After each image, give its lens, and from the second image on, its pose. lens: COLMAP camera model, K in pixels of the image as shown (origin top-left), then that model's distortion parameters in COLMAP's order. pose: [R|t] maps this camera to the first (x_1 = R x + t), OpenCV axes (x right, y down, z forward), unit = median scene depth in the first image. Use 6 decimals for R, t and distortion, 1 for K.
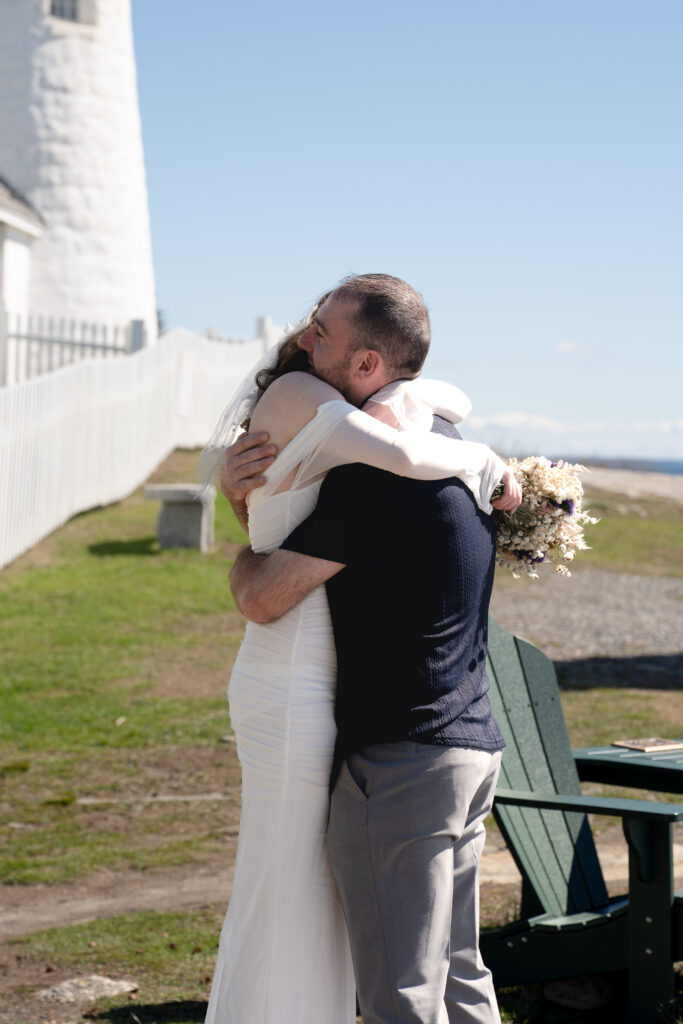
lens RADIAL K [[2278.7, 0, 342.8], [0, 2278.7, 356.3], [0, 0, 1]] dist [0.408654, -2.240429]
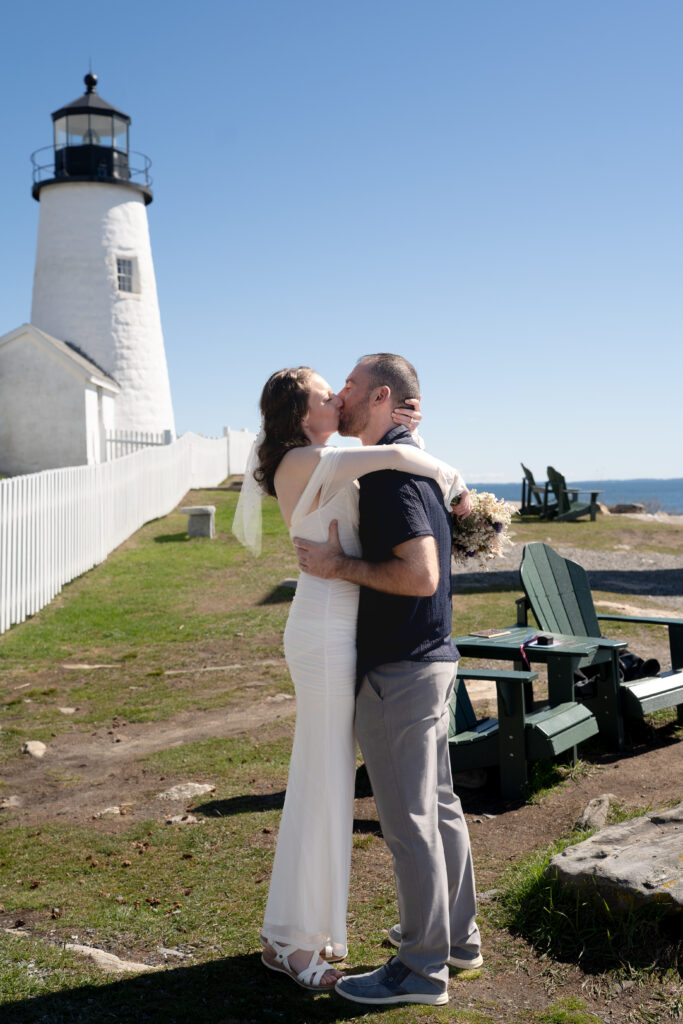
lens RADIAL K [[972.1, 0, 340.8], [0, 972.1, 489.0], [0, 0, 1]] dist [0.010764, -0.008092]
pose [[0.994549, -0.045567, 0.093787, -0.034702], [0.041515, 0.998137, 0.044706, 0.010368], [-0.095650, -0.040568, 0.994588, 0.175406]]
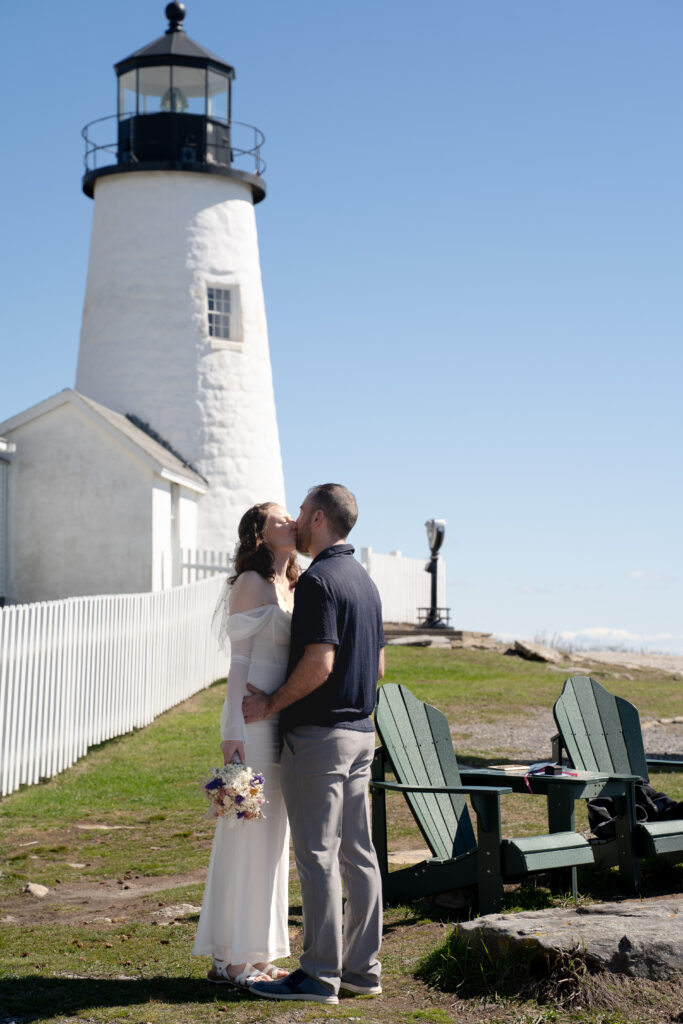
lens RADIAL K [[1893.2, 0, 396.6], [0, 1893.2, 515.1], [0, 0, 1]] dist [0.535640, -2.412034]
pose [[0.998436, -0.026143, -0.049412, 0.088110], [0.024026, 0.998787, -0.042977, 0.027921], [0.050476, 0.041722, 0.997853, -0.305124]]
